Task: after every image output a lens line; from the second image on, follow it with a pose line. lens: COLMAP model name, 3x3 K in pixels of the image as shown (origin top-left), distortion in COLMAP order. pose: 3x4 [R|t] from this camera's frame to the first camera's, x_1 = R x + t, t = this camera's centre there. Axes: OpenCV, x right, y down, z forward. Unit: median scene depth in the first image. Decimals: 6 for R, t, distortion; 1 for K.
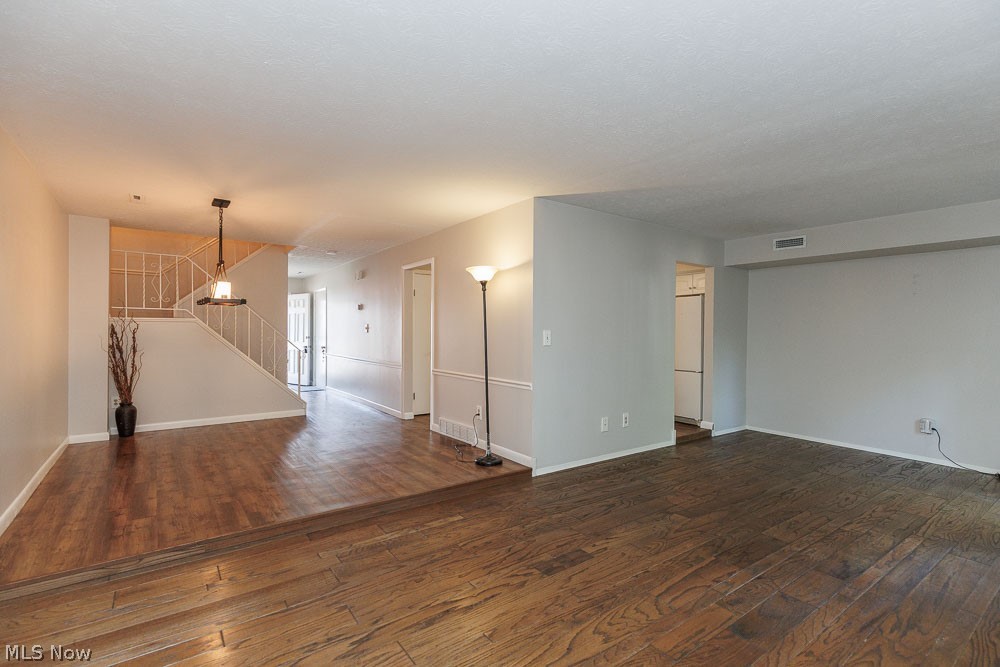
lens RADIAL K [[444.7, 0, 490.1], [0, 444.7, 329.5], [0, 0, 1]] dist [0.004686, -0.006049]
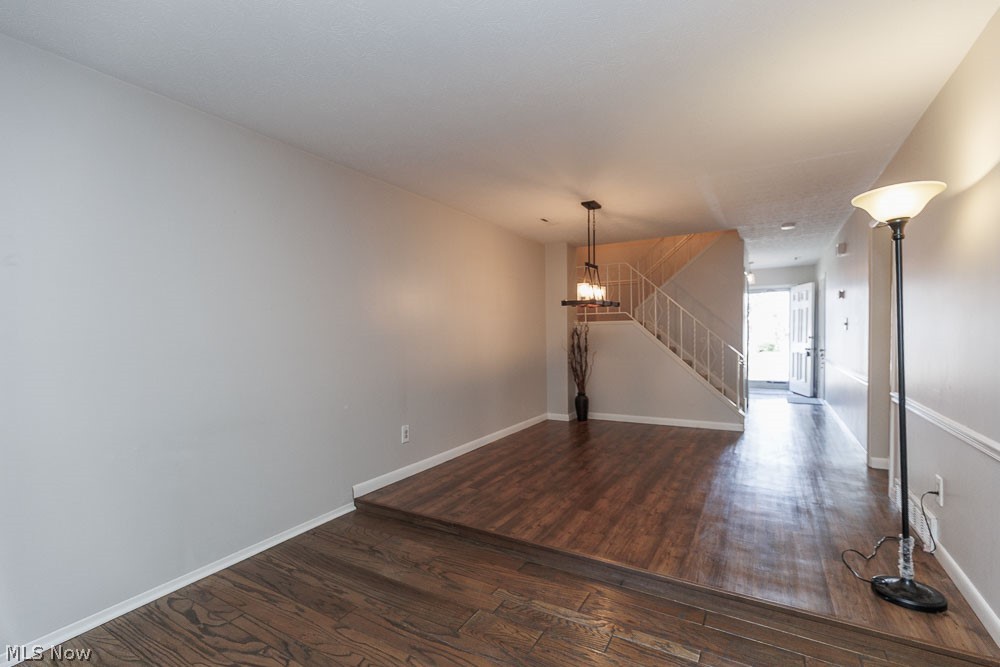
lens RADIAL K [[445.2, 0, 494.2], [0, 445.2, 349.6], [0, 0, 1]] dist [0.003167, -0.000852]
pose [[0.417866, 0.019602, -0.908297, 0.175207], [0.021530, 0.999273, 0.031470, 0.004836], [0.908254, -0.032706, 0.417140, 0.288675]]
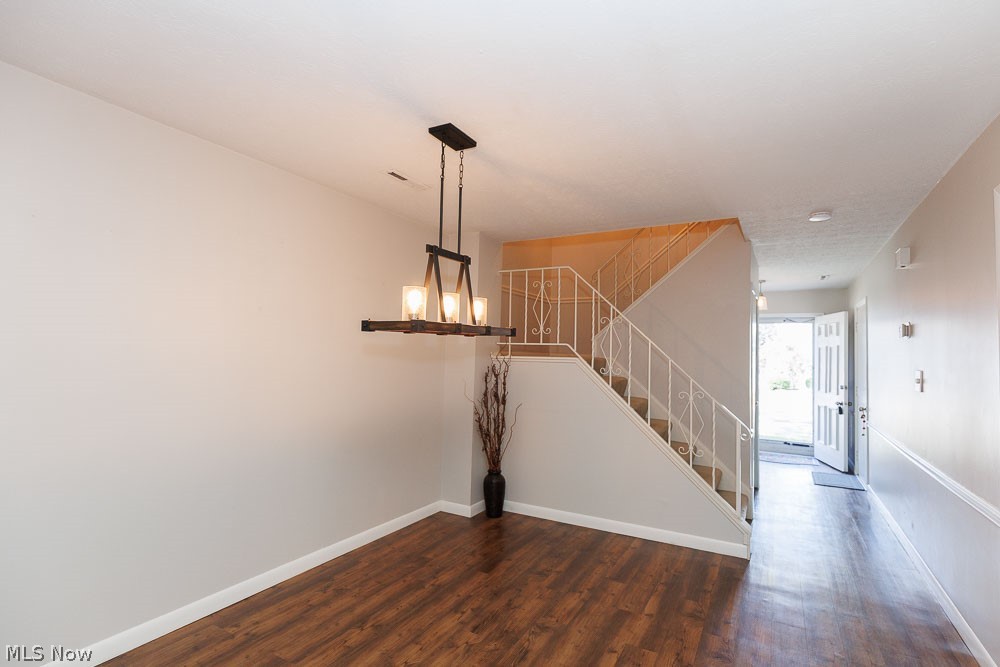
lens RADIAL K [[505.0, 0, 501.2], [0, 505.0, 340.0], [0, 0, 1]] dist [0.014961, -0.001815]
pose [[0.458156, -0.026041, -0.888490, -0.051685], [-0.017285, 0.999121, -0.038197, -0.022113], [0.888704, 0.032857, 0.457303, 0.616102]]
